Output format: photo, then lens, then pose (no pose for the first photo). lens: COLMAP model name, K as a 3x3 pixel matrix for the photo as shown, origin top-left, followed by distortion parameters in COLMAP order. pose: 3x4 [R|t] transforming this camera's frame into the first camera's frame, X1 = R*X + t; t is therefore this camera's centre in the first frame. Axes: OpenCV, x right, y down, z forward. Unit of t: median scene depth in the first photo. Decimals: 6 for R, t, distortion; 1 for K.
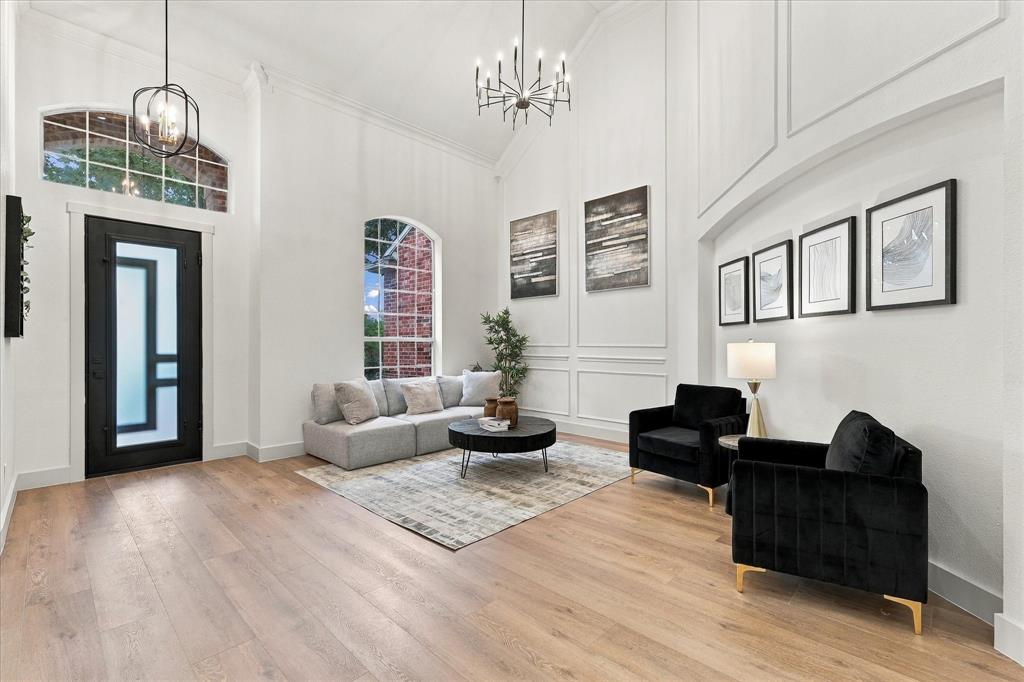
lens RADIAL K [[451.6, 0, 514.2], [0, 451.6, 342.9], [0, 0, 1]] dist [-0.001100, -0.000091]
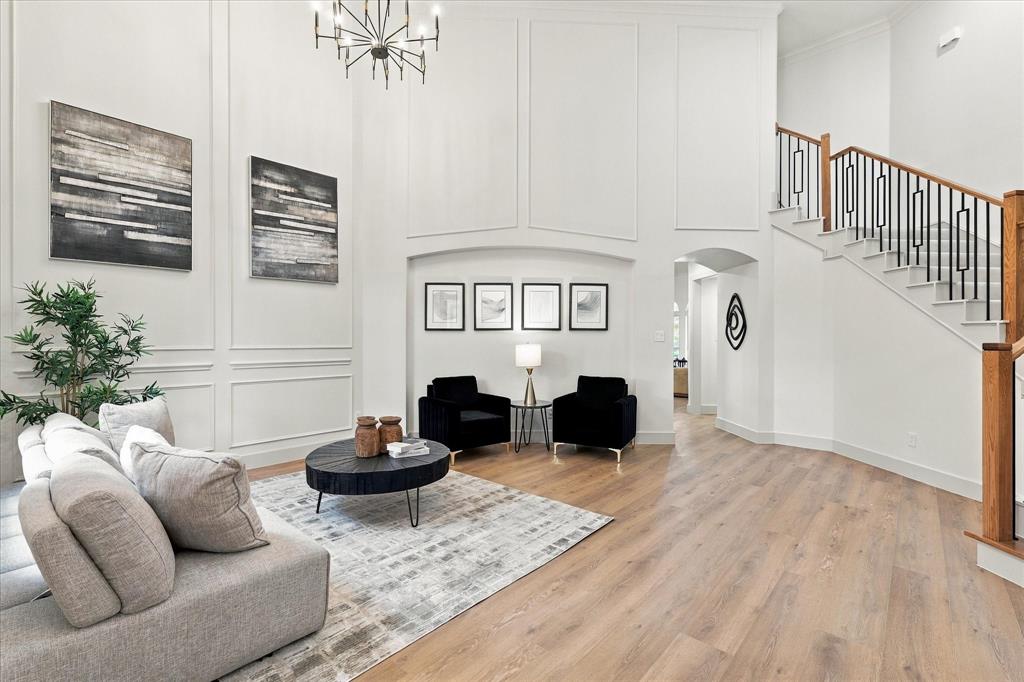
lens RADIAL K [[451.6, 0, 511.8], [0, 451.6, 338.9], [0, 0, 1]] dist [-0.001100, -0.000091]
pose [[-0.038908, -0.003652, 0.999236, -0.614508], [-0.006936, 0.999970, 0.003385, -0.014694], [-0.999219, -0.006799, -0.038933, 0.607382]]
